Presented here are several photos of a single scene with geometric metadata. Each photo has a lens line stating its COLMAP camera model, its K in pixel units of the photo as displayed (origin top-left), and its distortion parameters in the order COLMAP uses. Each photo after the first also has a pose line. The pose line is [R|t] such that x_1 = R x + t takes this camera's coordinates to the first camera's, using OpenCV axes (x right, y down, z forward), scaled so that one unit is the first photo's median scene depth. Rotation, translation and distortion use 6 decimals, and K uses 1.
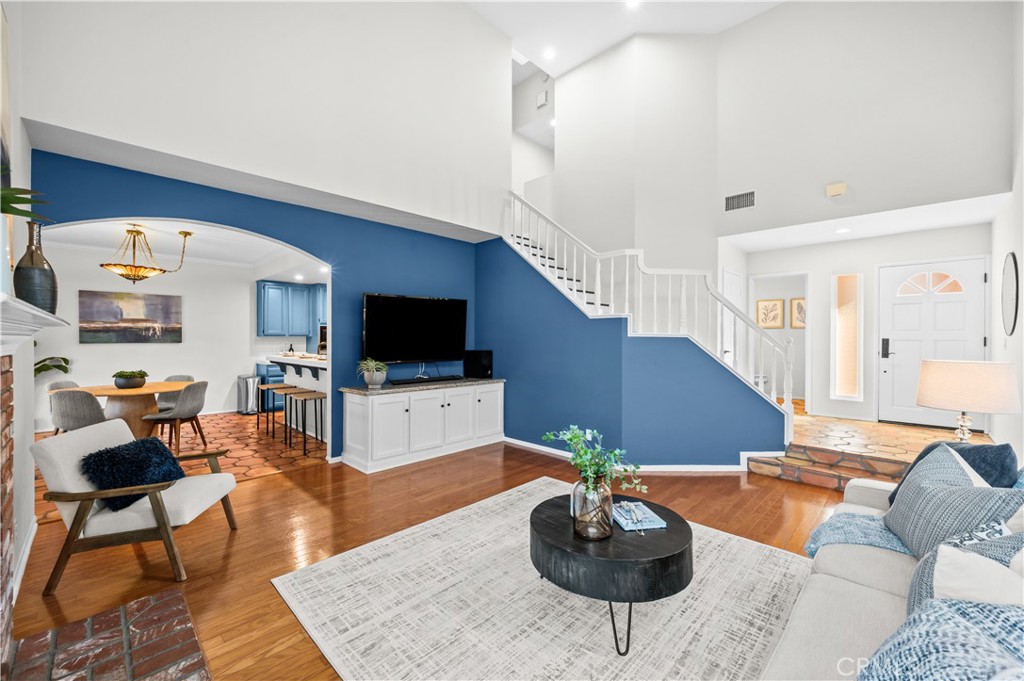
lens RADIAL K [[412.5, 0, 510.6], [0, 412.5, 341.5], [0, 0, 1]] dist [0.002486, -0.000149]
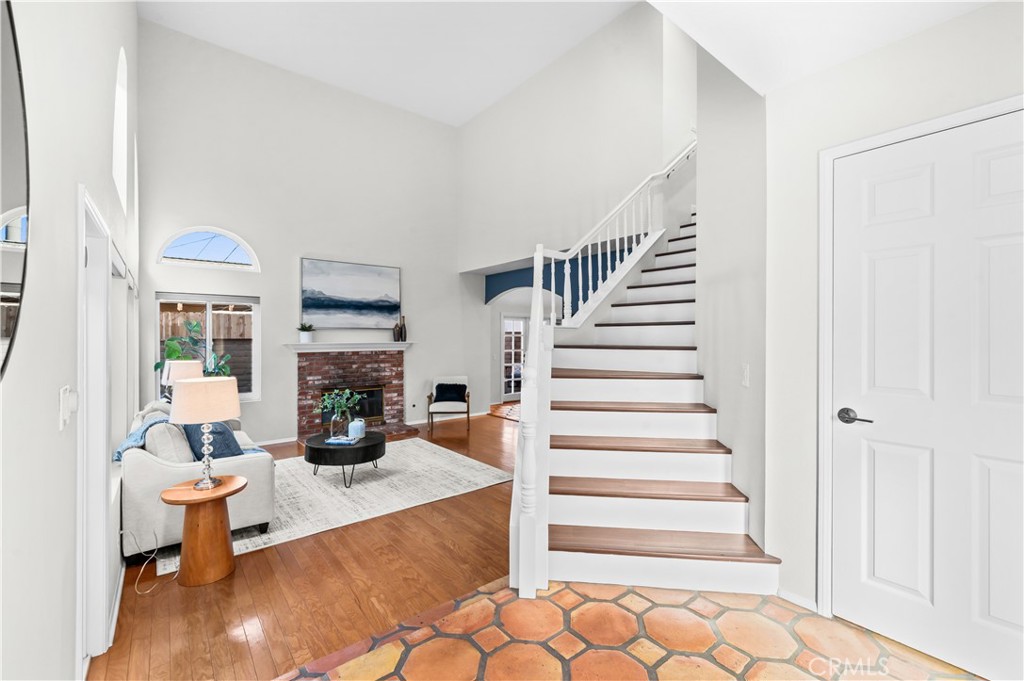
lens RADIAL K [[420.8, 0, 507.2], [0, 420.8, 339.2], [0, 0, 1]] dist [-0.003024, 0.000316]
pose [[-0.113496, 0.004293, -0.993529, 0.773505], [-0.009196, 0.999943, 0.005371, -0.028870], [0.993496, 0.009746, -0.113450, 0.705259]]
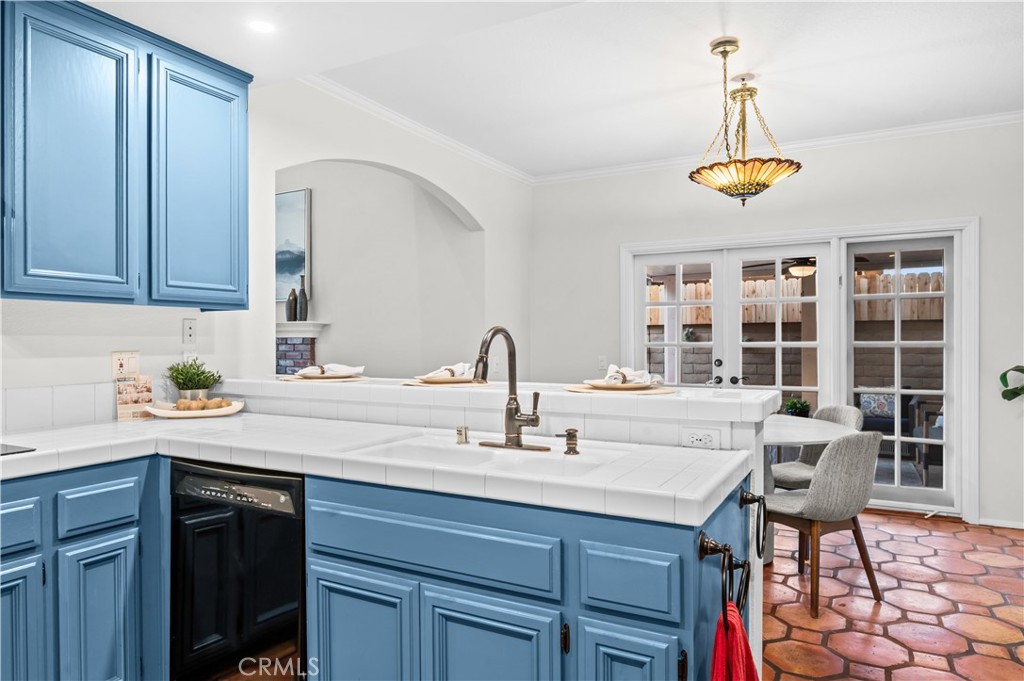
lens RADIAL K [[666.3, 0, 515.1], [0, 666.3, 340.2], [0, 0, 1]] dist [-0.001938, -0.001454]
pose [[-0.956629, 0.003631, -0.291286, -0.350428], [0.001150, 0.999962, 0.008688, 0.006330], [0.291307, 0.007976, -0.956596, 1.346503]]
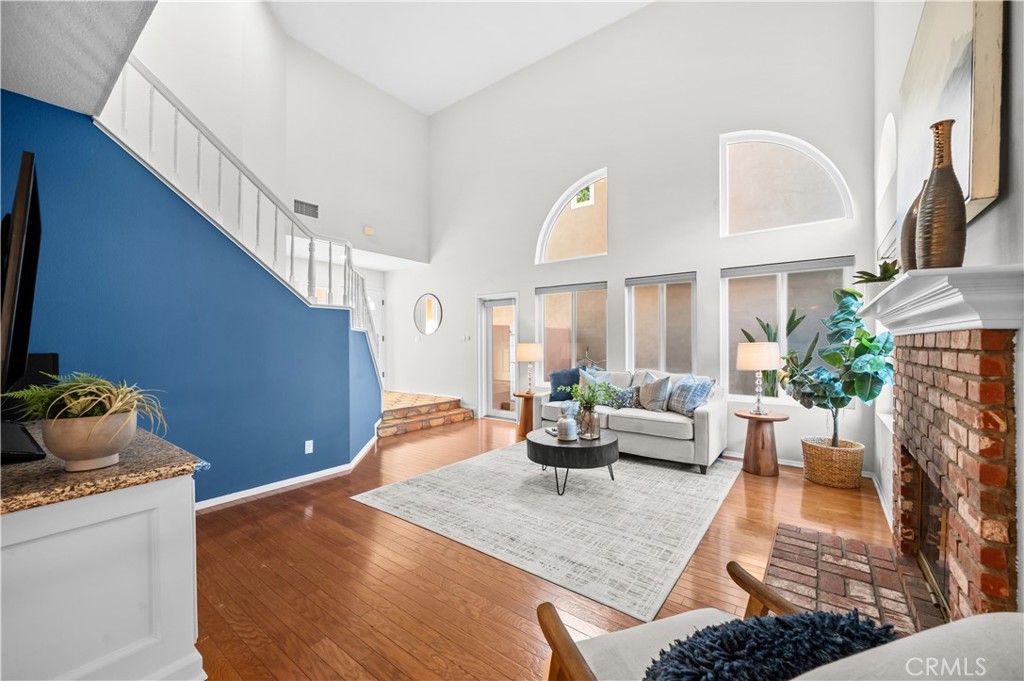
lens RADIAL K [[412.5, 0, 514.6], [0, 412.5, 335.3], [0, 0, 1]] dist [0.002486, -0.000149]
pose [[-0.135519, 0.013915, 0.990677, -0.501310], [0.011956, 0.999852, -0.012408, 0.012703], [-0.990703, 0.010163, -0.135665, 0.508819]]
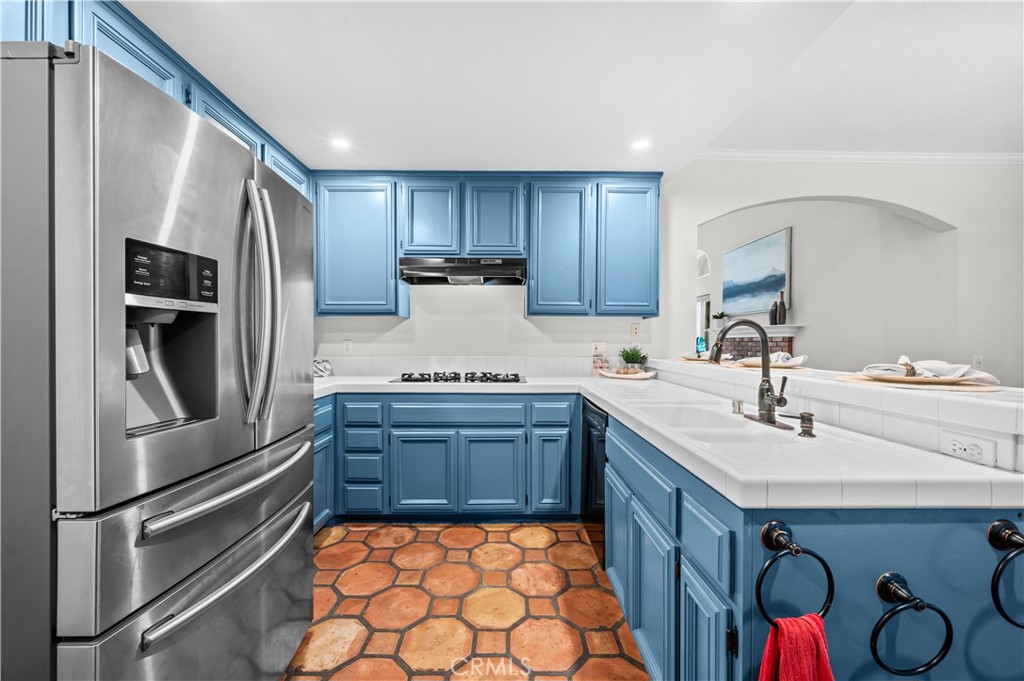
lens RADIAL K [[412.5, 0, 508.3], [0, 412.5, 340.4], [0, 0, 1]] dist [0.002486, -0.000149]
pose [[-0.711342, -0.002699, 0.702841, -0.535770], [-0.000155, 0.999993, 0.003683, 0.015447], [-0.702846, 0.002511, -0.711337, 1.298732]]
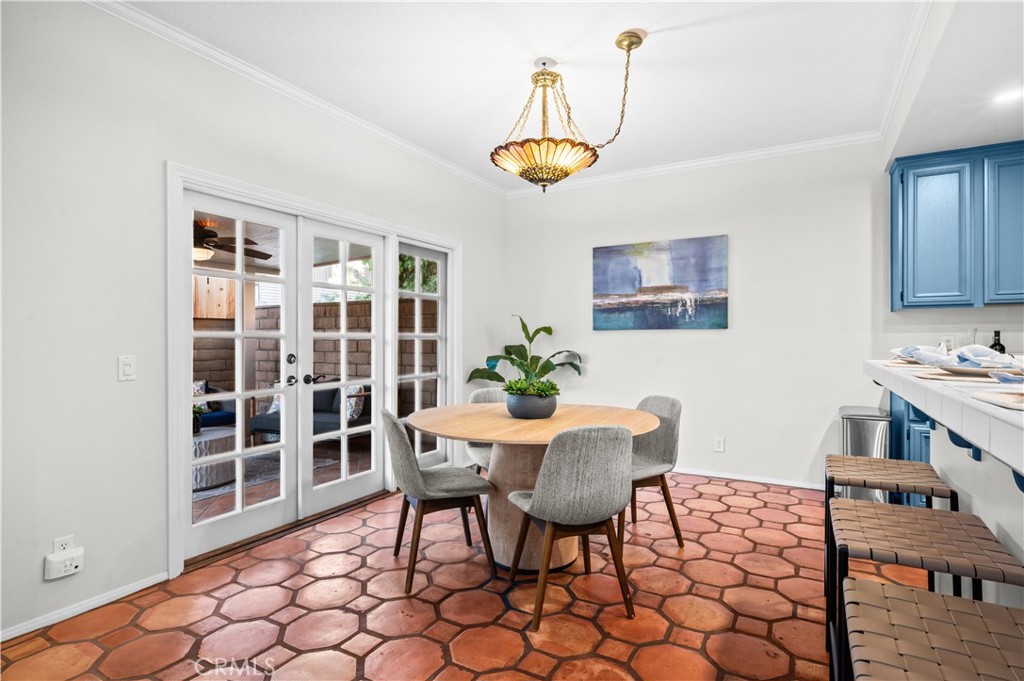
lens RADIAL K [[528.5, 0, 514.0], [0, 528.5, 341.0], [0, 0, 1]] dist [0.002584, 0.002069]
pose [[0.268696, -0.001670, -0.963224, -0.284088], [-0.004990, 0.999983, -0.003126, 0.023820], [0.963212, 0.005647, 0.268683, 0.653235]]
